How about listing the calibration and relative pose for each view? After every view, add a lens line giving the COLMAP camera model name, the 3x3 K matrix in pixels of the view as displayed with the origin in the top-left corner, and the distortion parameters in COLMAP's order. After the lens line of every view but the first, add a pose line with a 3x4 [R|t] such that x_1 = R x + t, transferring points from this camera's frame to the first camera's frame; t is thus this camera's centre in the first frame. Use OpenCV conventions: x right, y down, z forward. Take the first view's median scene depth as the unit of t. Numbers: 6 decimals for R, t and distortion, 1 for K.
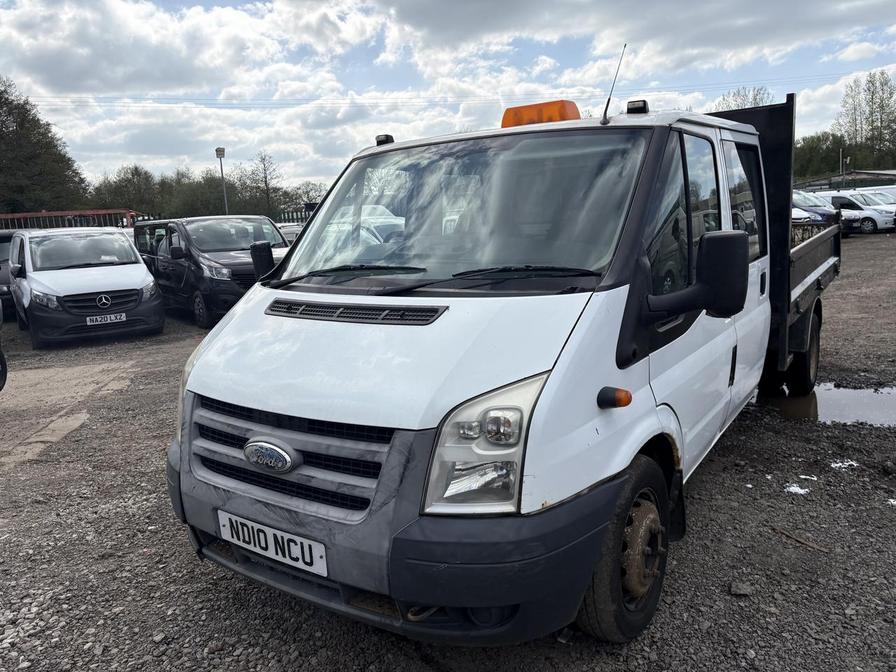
lens RADIAL K [[674.6, 0, 449.8], [0, 674.6, 388.6], [0, 0, 1]] dist [0.043892, -0.039194]
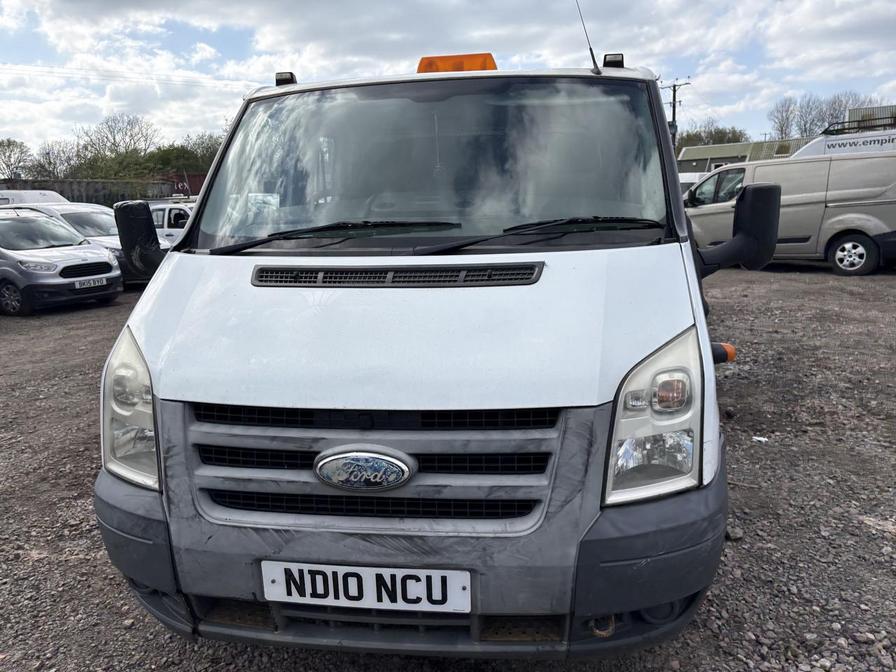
lens RADIAL K [[674.6, 0, 449.8], [0, 674.6, 388.6], [0, 0, 1]] dist [0.043892, -0.039194]
pose [[0.892477, -0.099816, 0.439912, -0.437651], [0.100308, 0.994709, 0.022200, 0.004579], [-0.439800, 0.024314, 0.897767, 0.265495]]
